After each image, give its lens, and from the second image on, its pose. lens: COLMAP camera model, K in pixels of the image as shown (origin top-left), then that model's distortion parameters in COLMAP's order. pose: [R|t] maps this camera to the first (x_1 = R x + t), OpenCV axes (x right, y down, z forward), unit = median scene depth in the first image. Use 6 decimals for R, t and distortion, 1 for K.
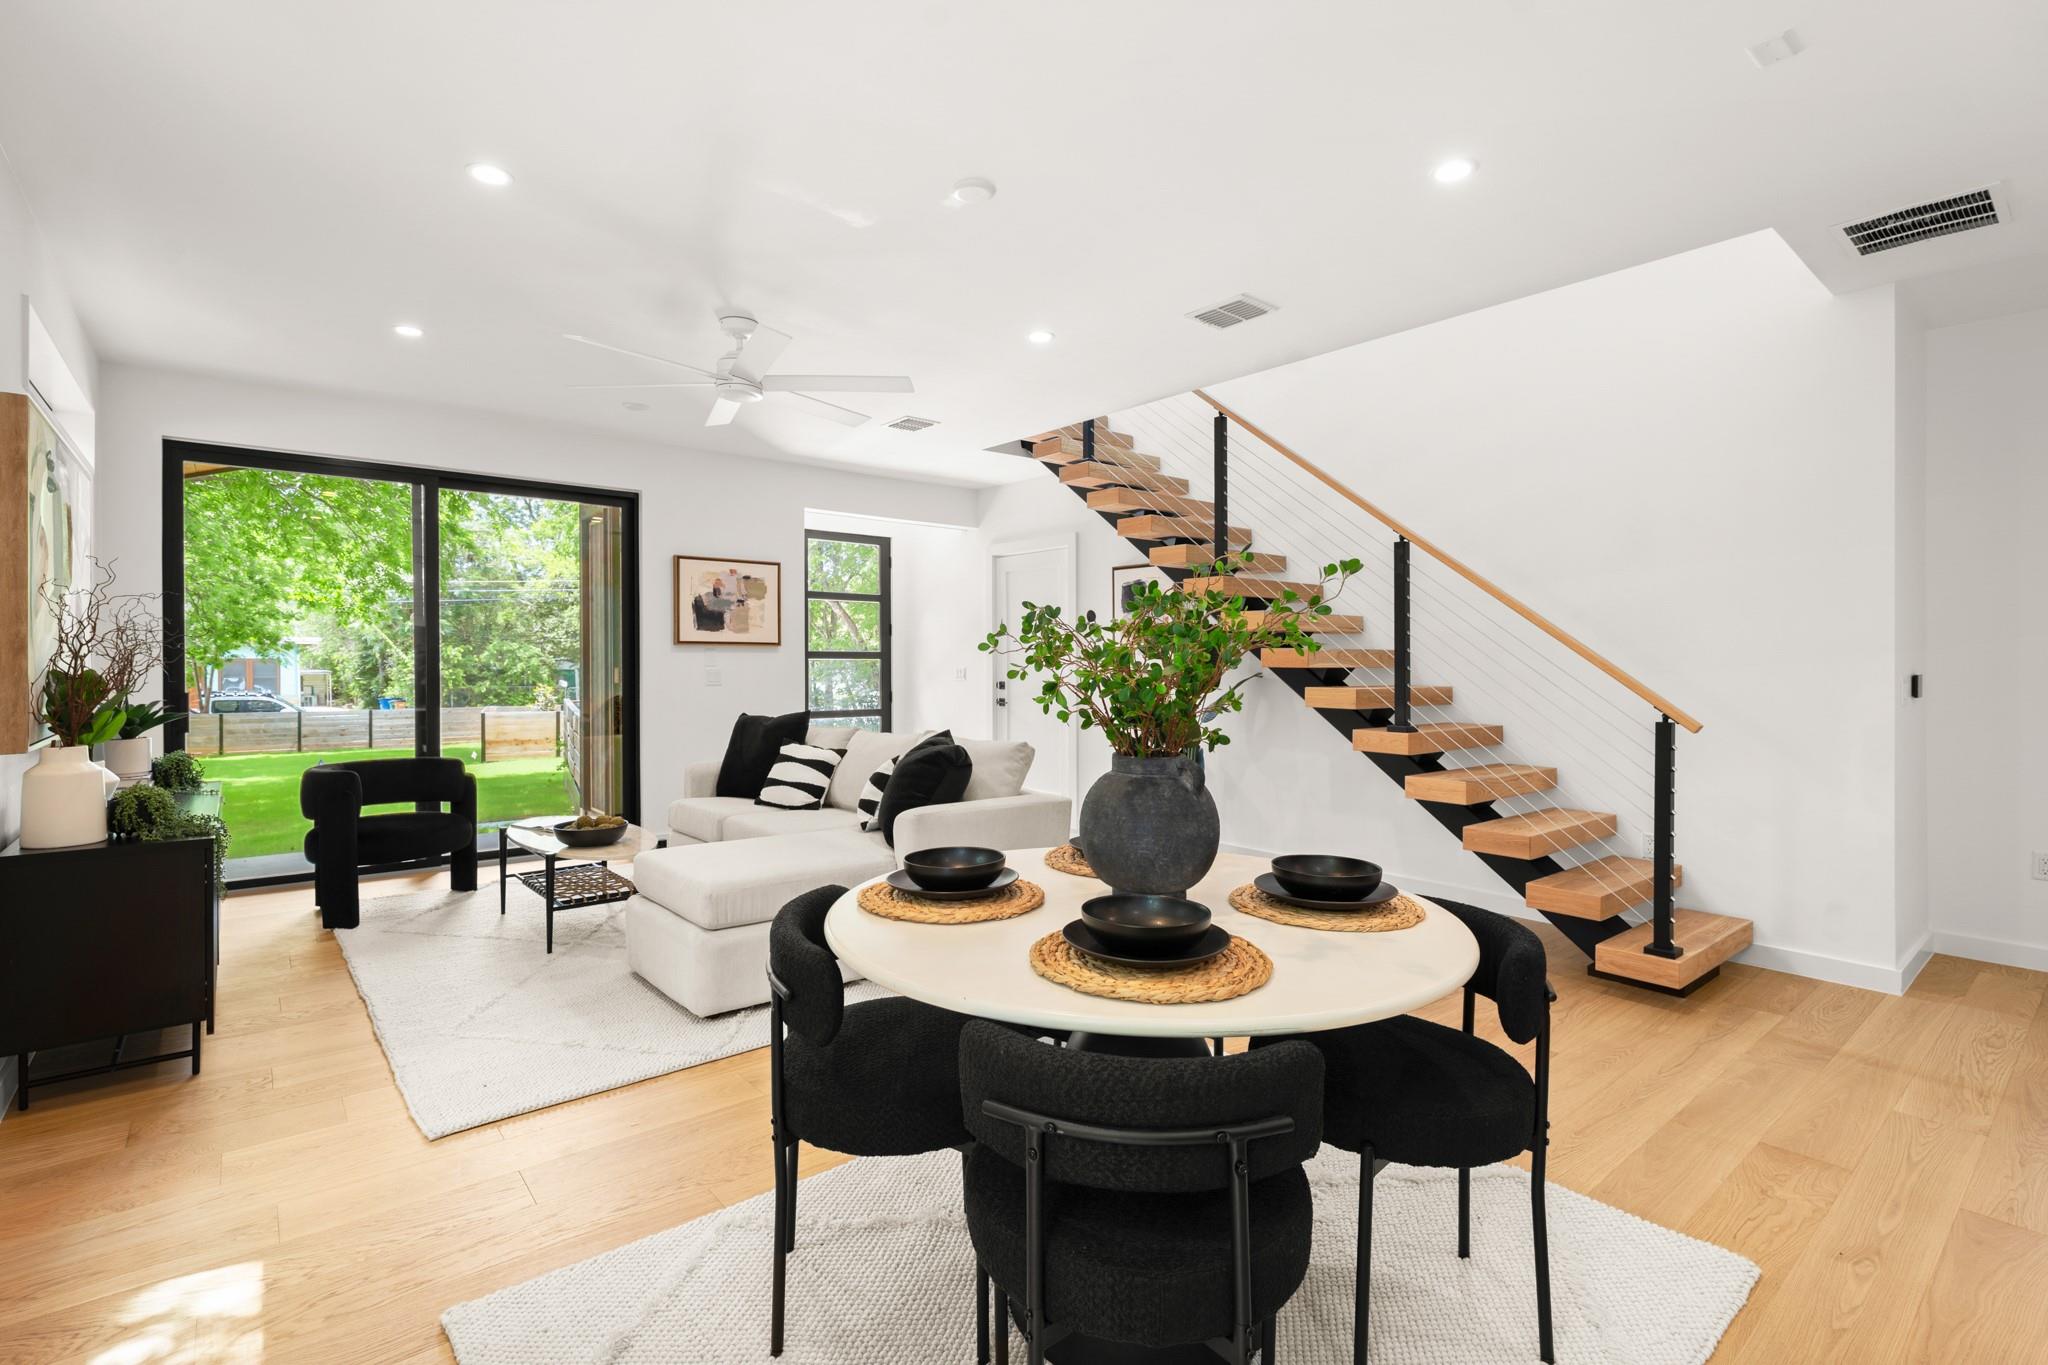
lens RADIAL K [[941.8, 0, 1036.3], [0, 941.8, 670.4], [0, 0, 1]] dist [-0.014865, 0.000908]
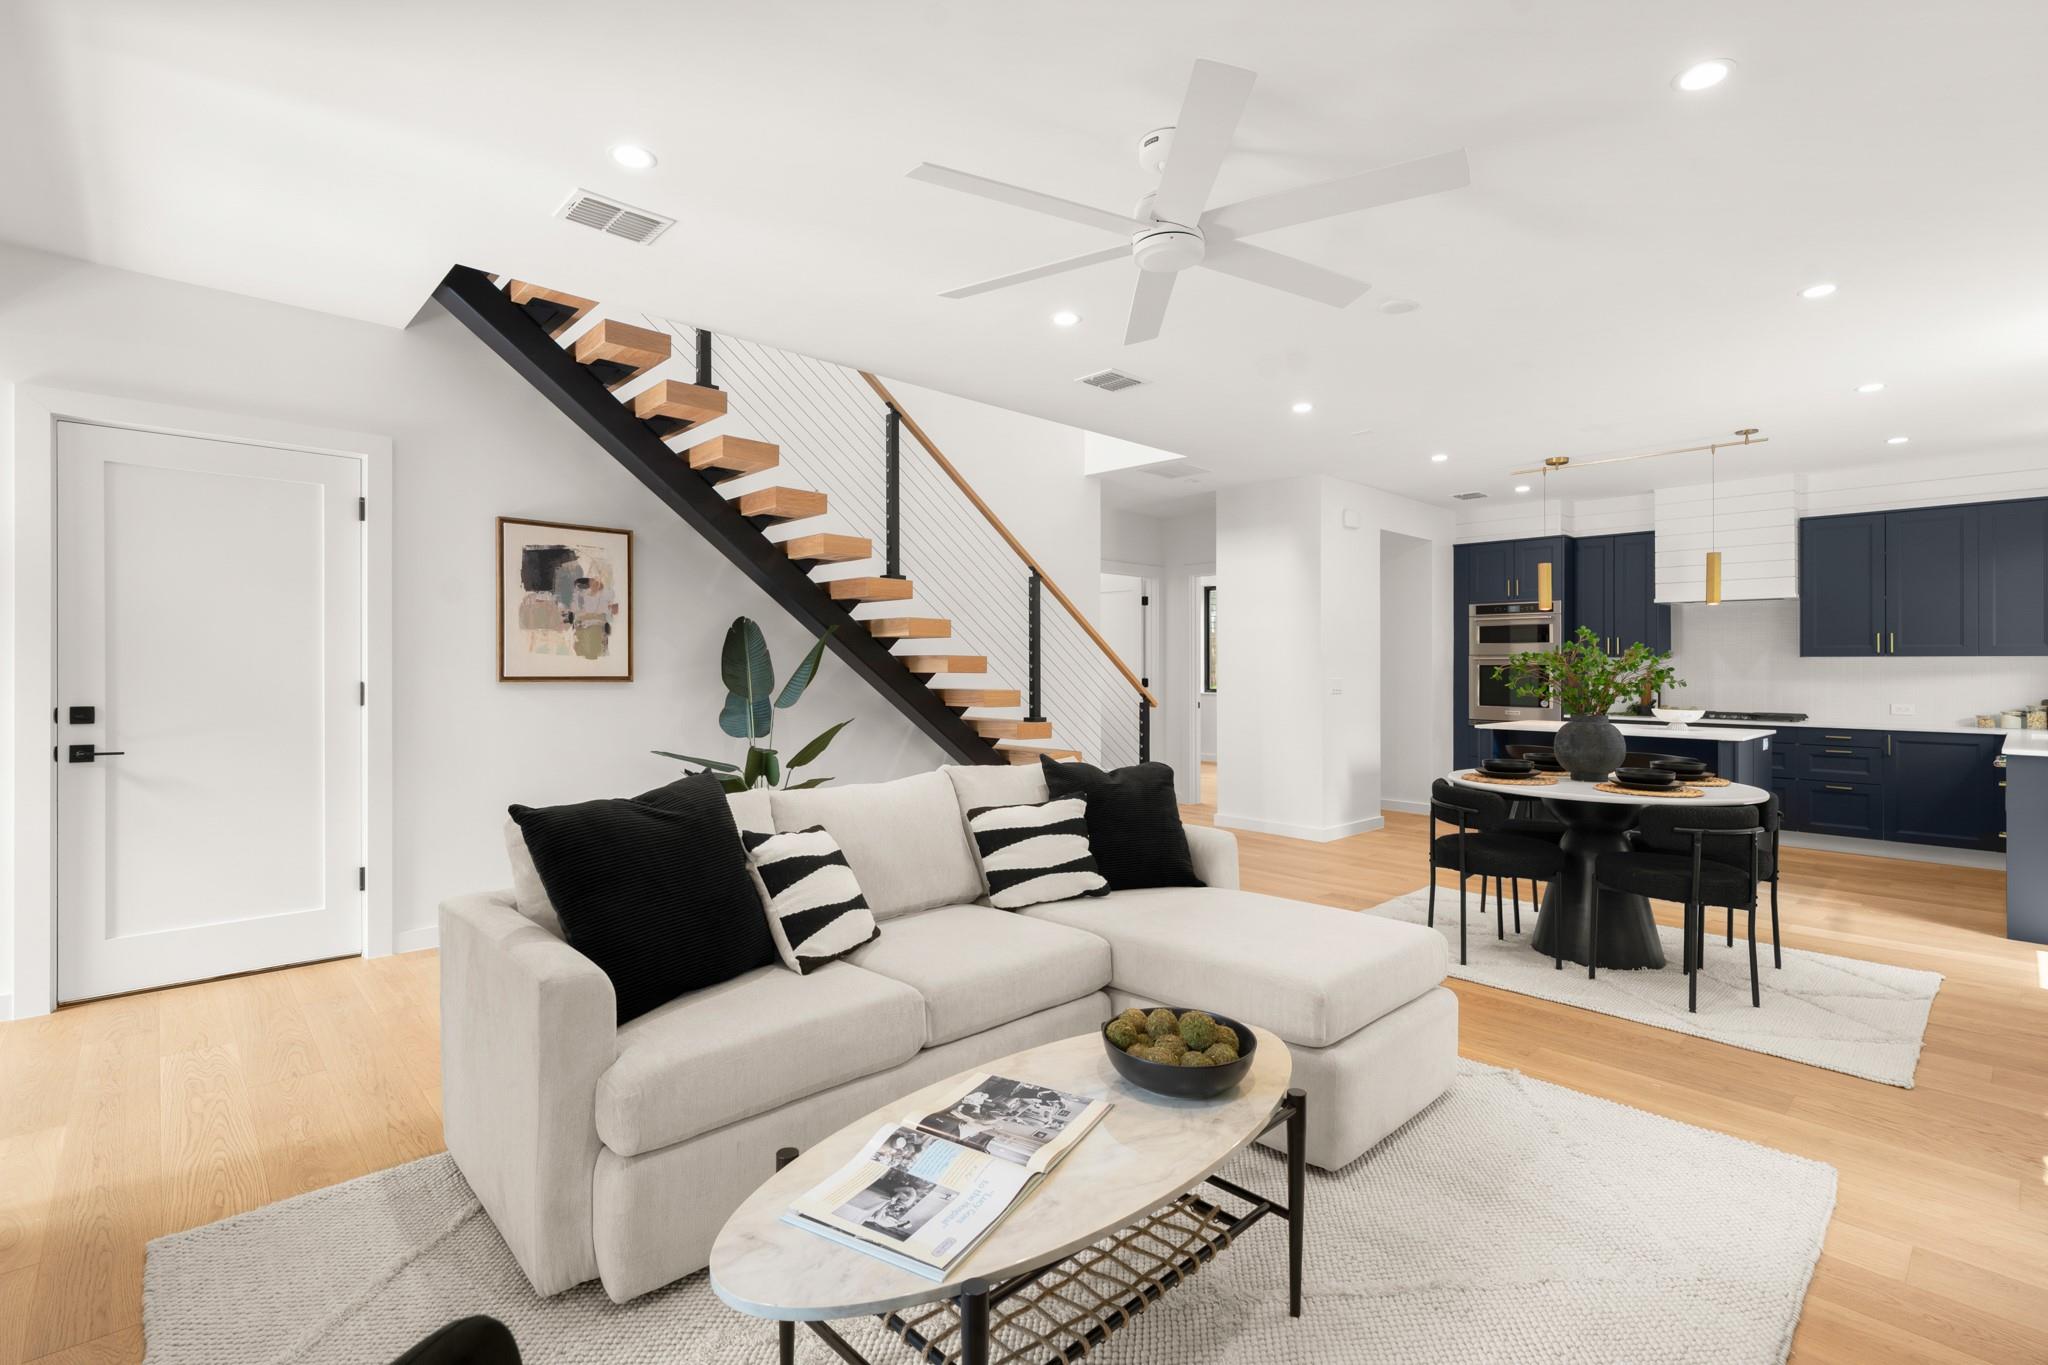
lens RADIAL K [[941.8, 0, 1016.1], [0, 941.8, 668.0], [0, 0, 1]] dist [-0.014865, 0.000908]
pose [[-0.055108, -0.002137, 0.998478, -0.581508], [0.001177, 0.999997, 0.002205, -0.008037], [-0.998480, 0.001297, -0.055105, 0.695838]]
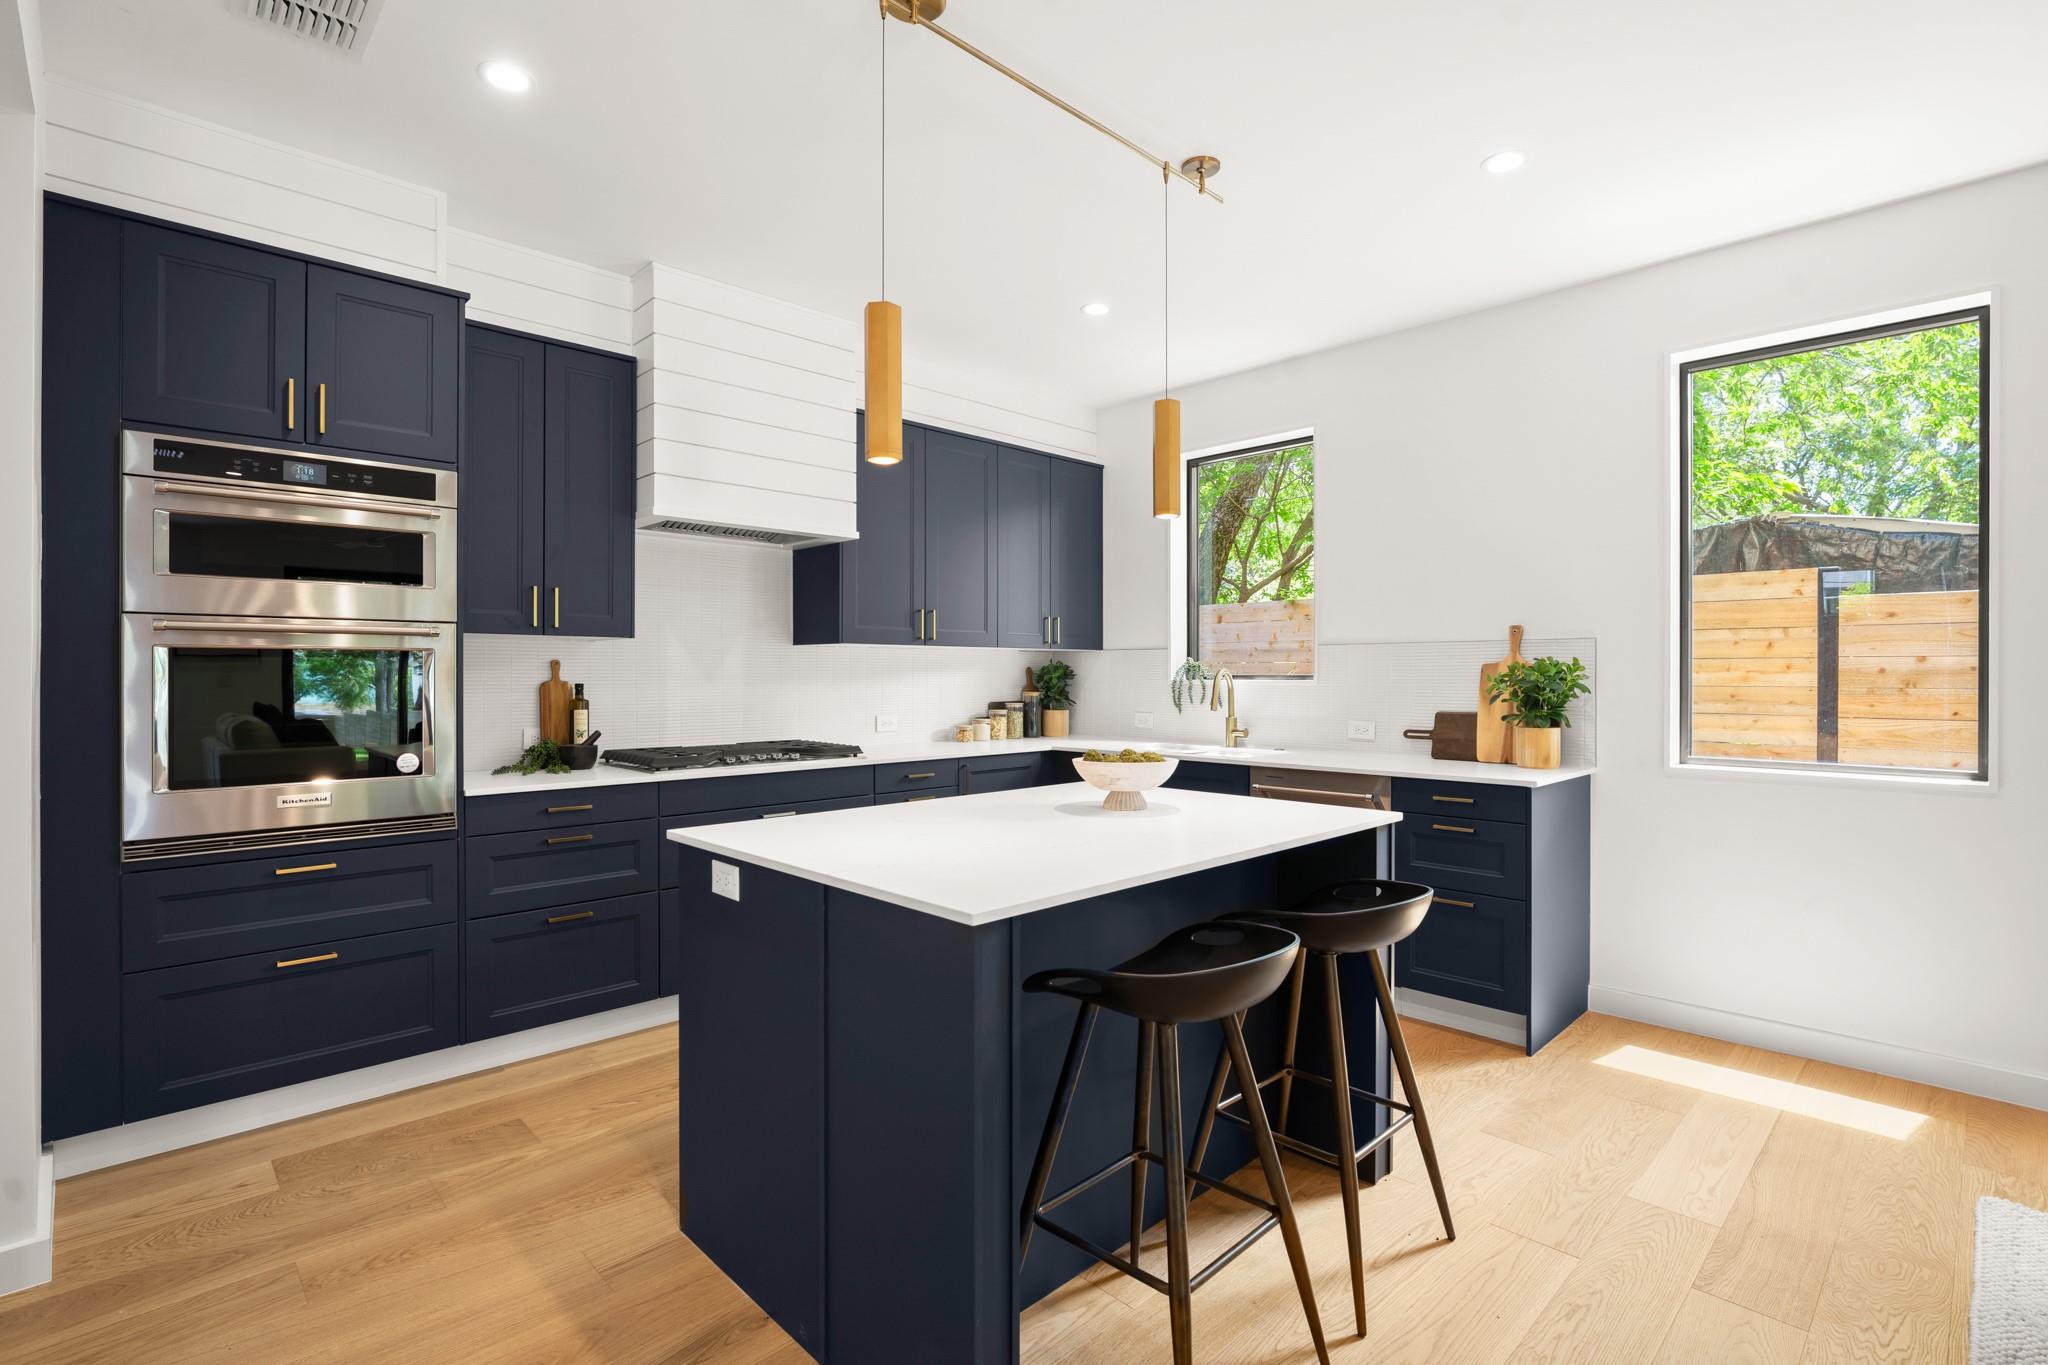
lens RADIAL K [[941.8, 0, 1029.4], [0, 941.8, 670.5], [0, 0, 1]] dist [-0.014865, 0.000908]
pose [[-0.996960, -0.001937, -0.077887, 0.350555], [-0.002379, 0.999982, 0.005571, -0.002837], [0.077875, 0.005739, -0.996947, 0.383724]]
